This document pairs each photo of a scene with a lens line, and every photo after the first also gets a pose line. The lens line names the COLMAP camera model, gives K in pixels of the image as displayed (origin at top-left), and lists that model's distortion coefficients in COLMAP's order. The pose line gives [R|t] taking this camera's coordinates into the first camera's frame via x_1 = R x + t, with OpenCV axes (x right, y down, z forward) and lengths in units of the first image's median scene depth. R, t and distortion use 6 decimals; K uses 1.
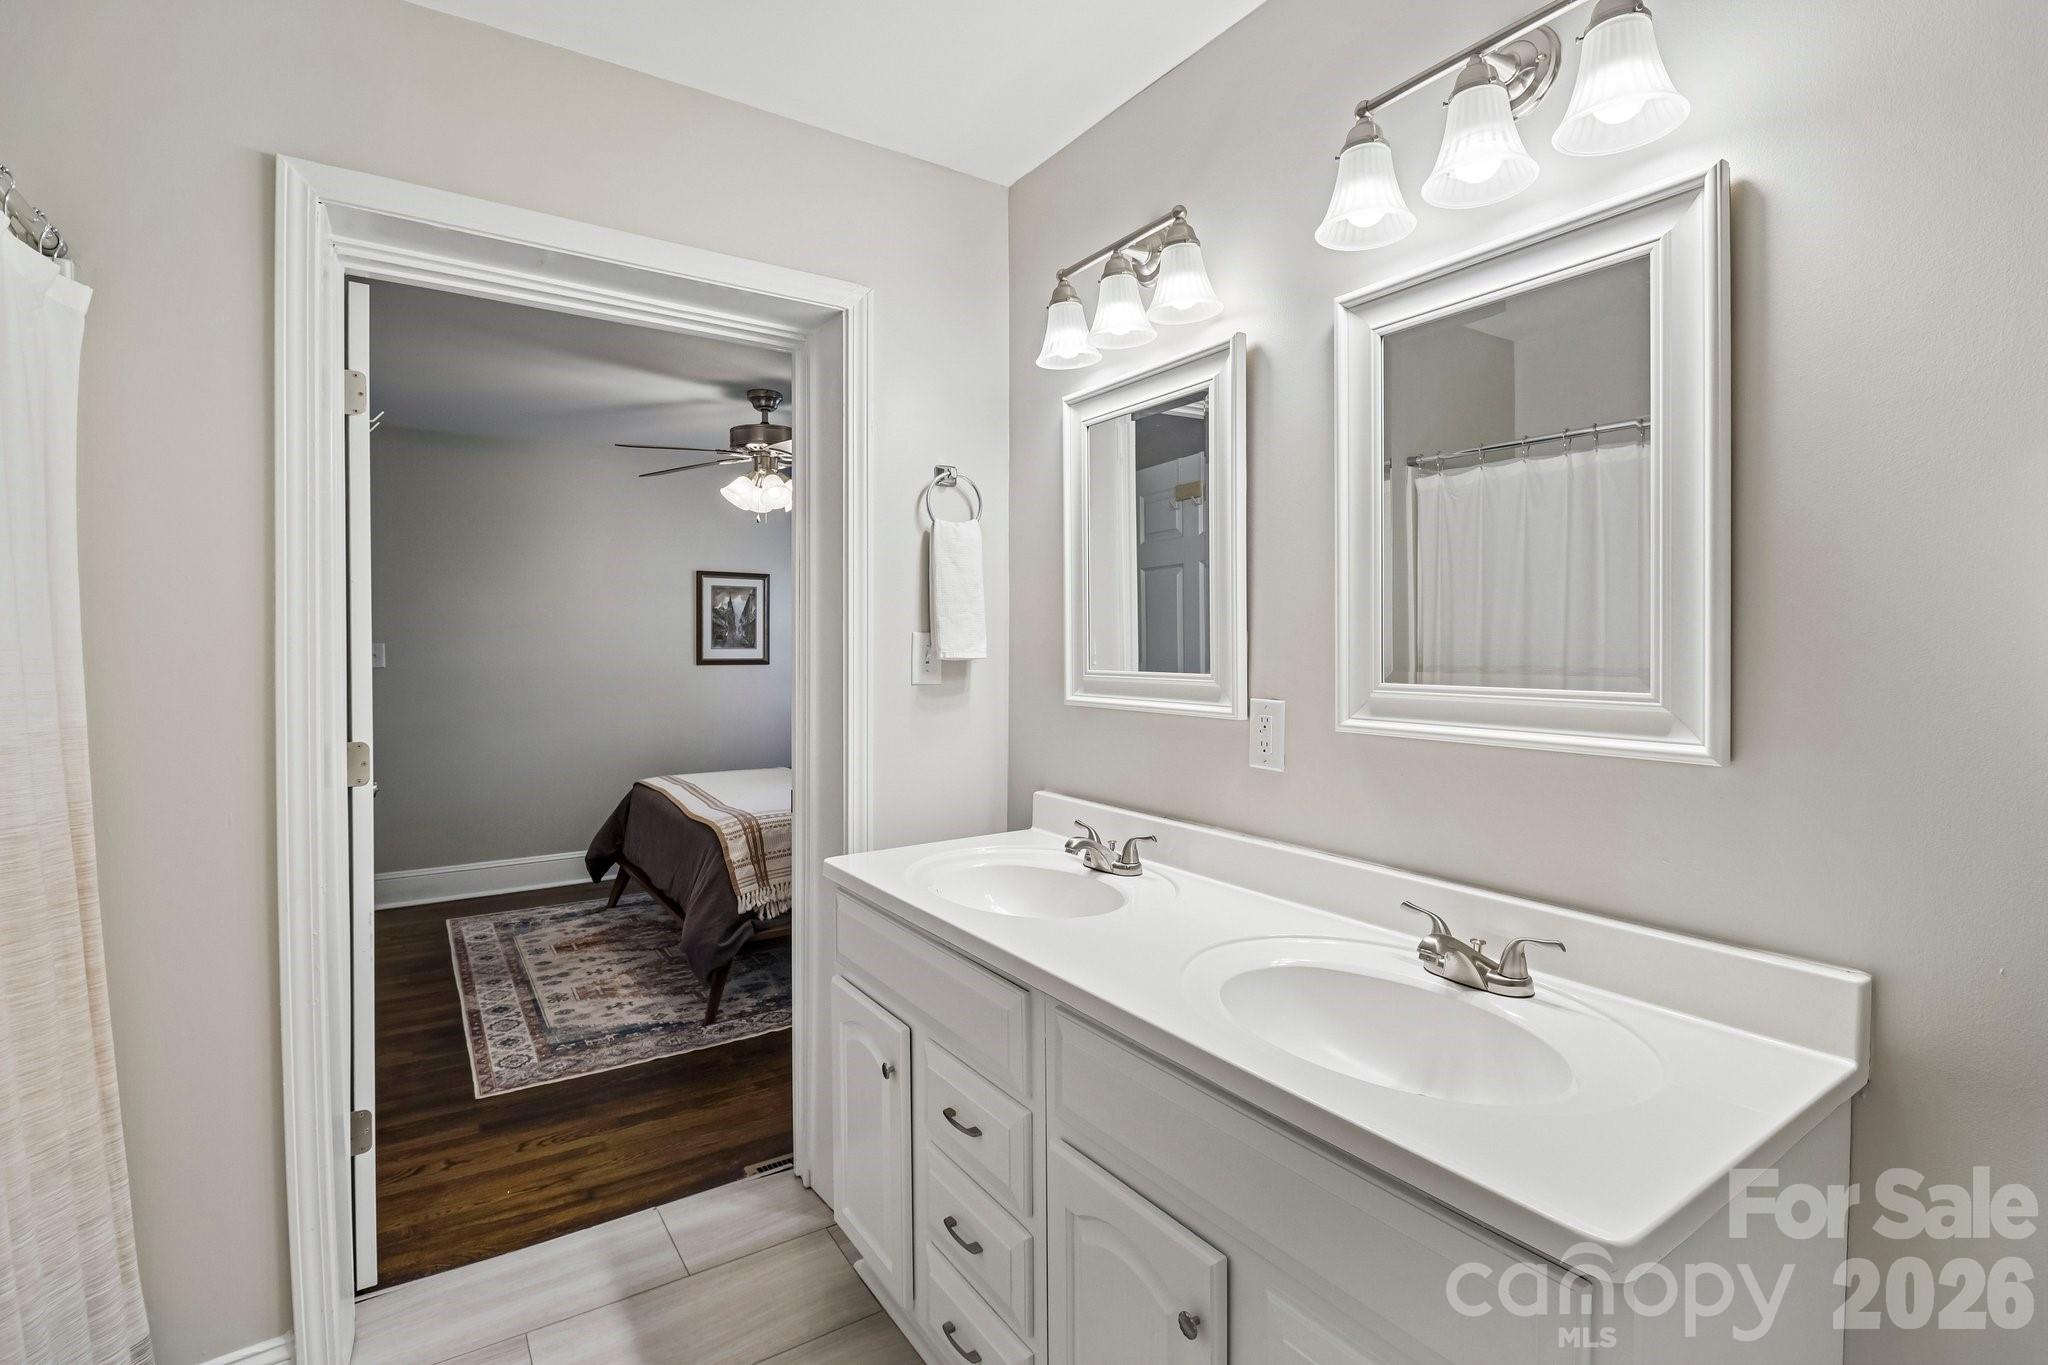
lens RADIAL K [[946.1, 0, 1019.5], [0, 946.1, 660.6], [0, 0, 1]] dist [0.023005, -0.022868]
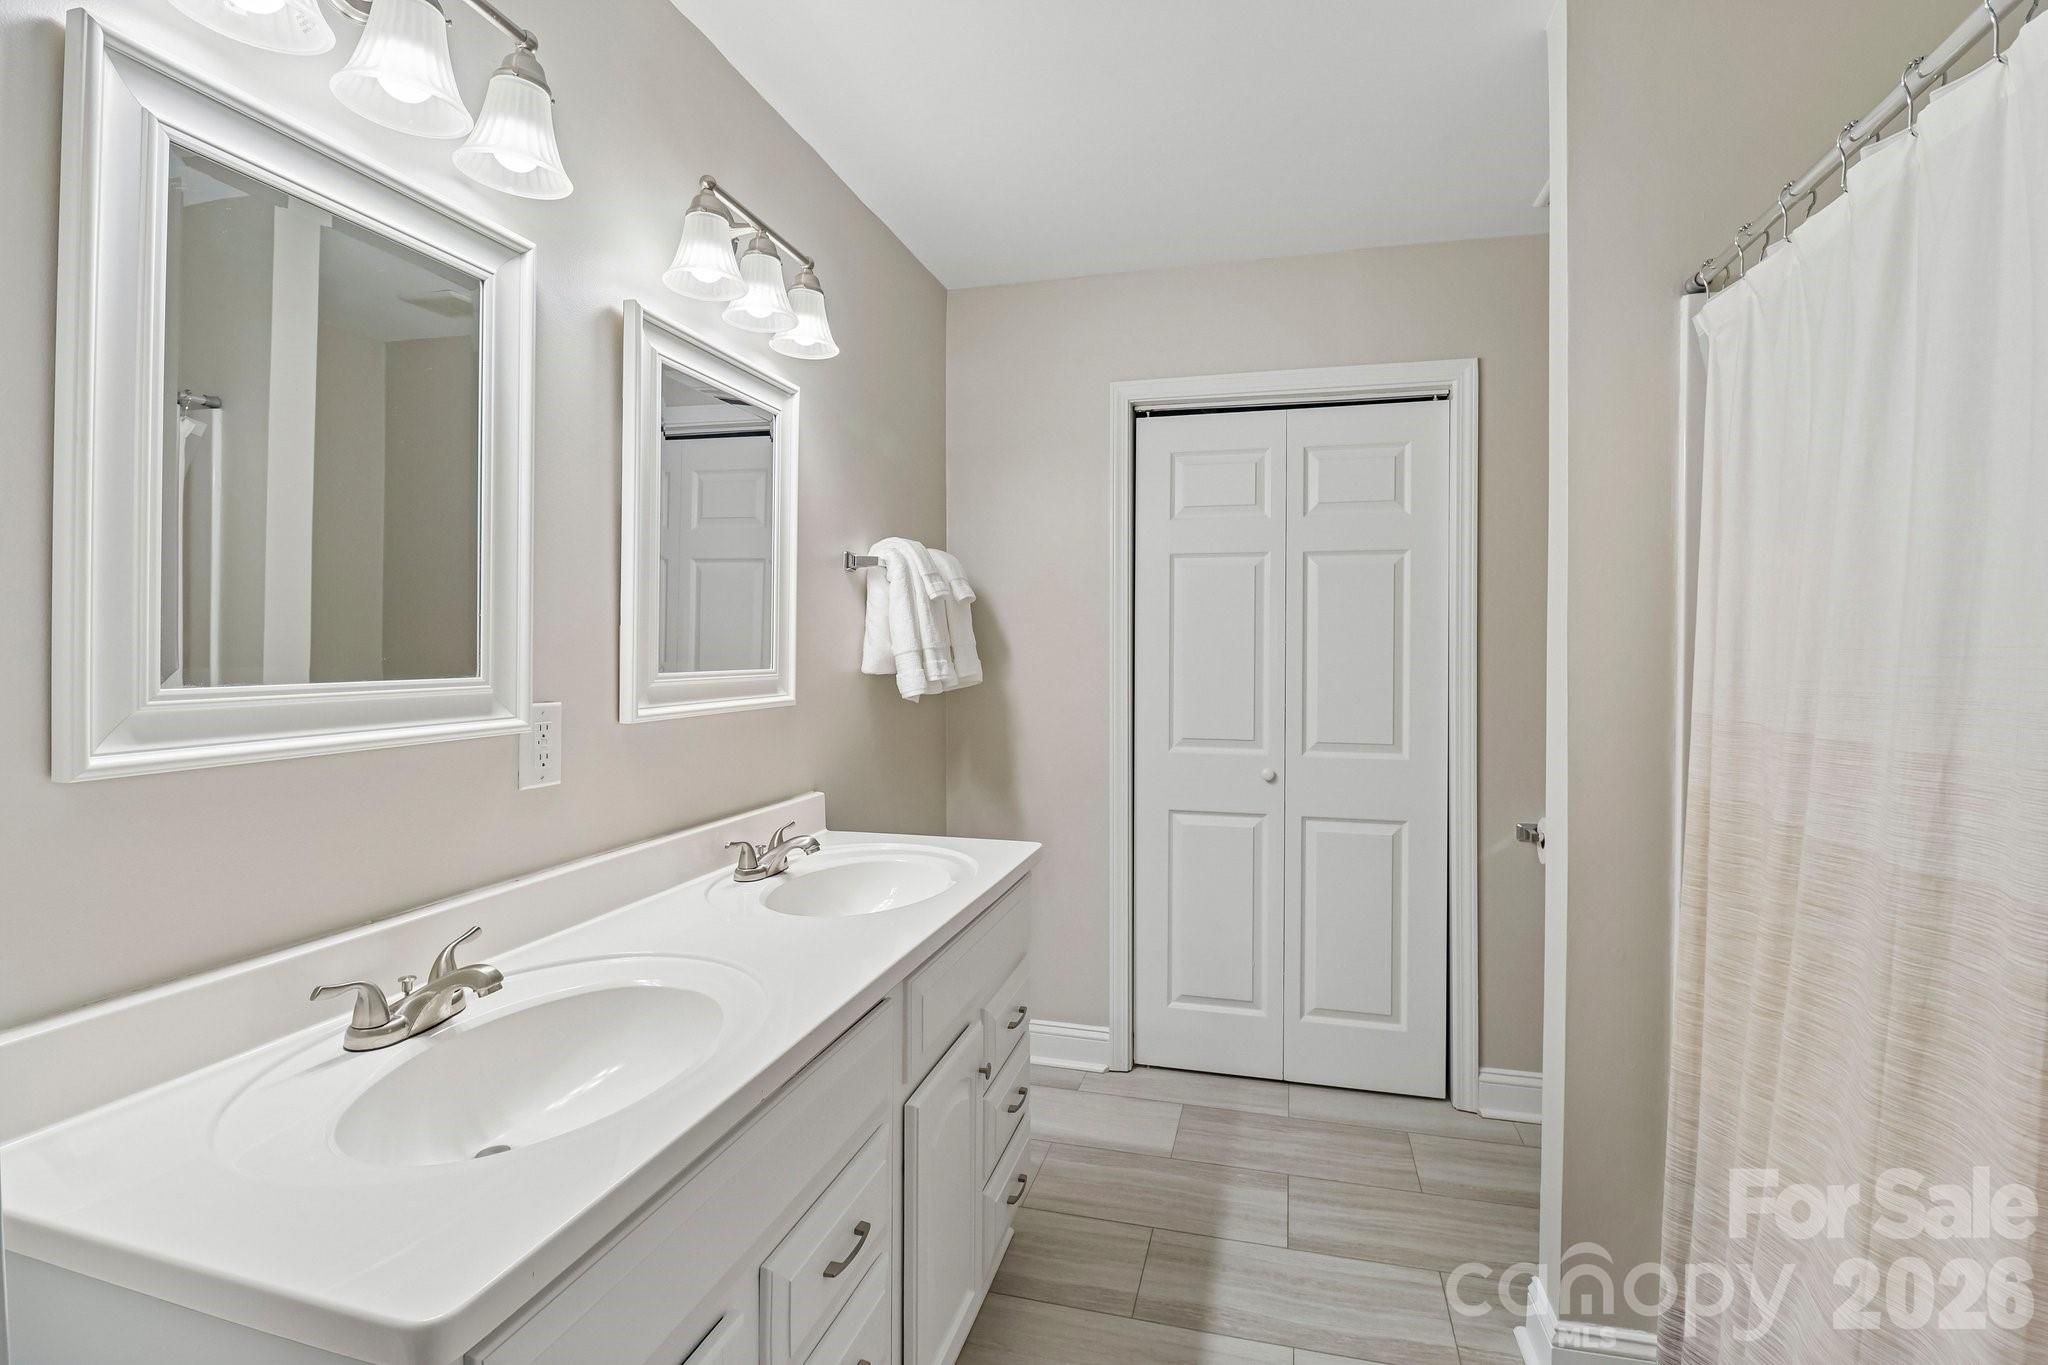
lens RADIAL K [[946.1, 0, 1019.5], [0, 946.1, 660.6], [0, 0, 1]] dist [0.023005, -0.022868]
pose [[-0.686191, -0.013664, 0.727293, -0.544664], [0.000178, 0.999820, 0.018952, -0.007995], [-0.727422, 0.013134, -0.686065, 1.185792]]
